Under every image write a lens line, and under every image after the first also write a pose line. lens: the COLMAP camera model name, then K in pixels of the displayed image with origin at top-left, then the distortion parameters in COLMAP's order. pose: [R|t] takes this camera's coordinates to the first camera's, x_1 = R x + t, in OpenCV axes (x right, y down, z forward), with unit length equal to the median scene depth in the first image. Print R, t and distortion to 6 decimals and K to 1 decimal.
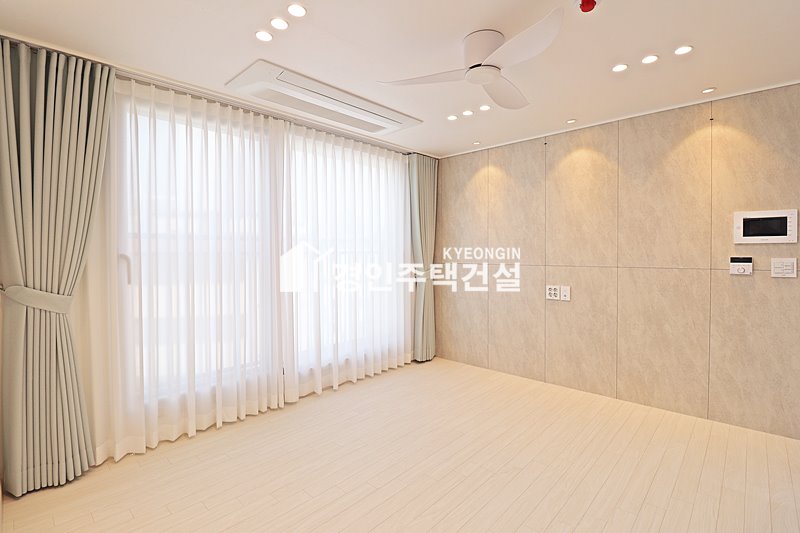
lens RADIAL K [[370.9, 0, 406.9], [0, 370.9, 259.1], [0, 0, 1]] dist [-0.003875, -0.011252]
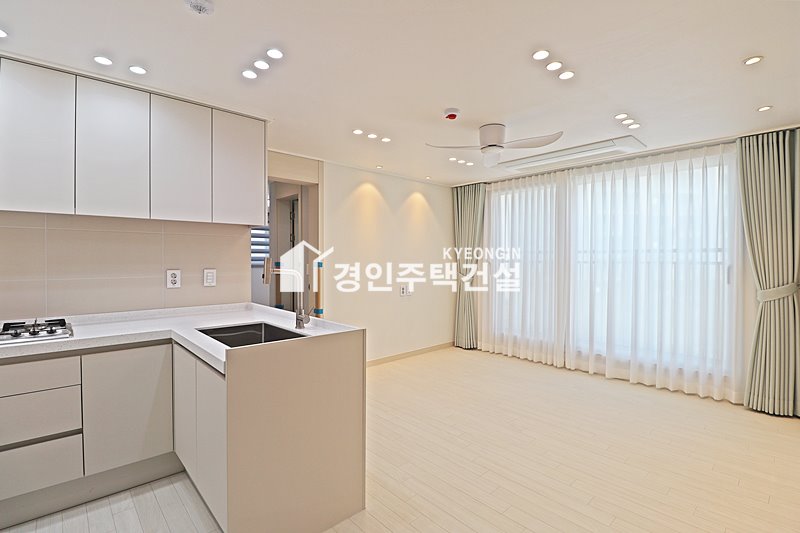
lens RADIAL K [[370.9, 0, 405.4], [0, 370.9, 262.2], [0, 0, 1]] dist [-0.003875, -0.011252]
pose [[-0.066840, 0.015700, -0.997640, 1.299438], [-0.019639, 0.999662, 0.017047, -0.030707], [0.997570, 0.020732, -0.066509, 0.537157]]
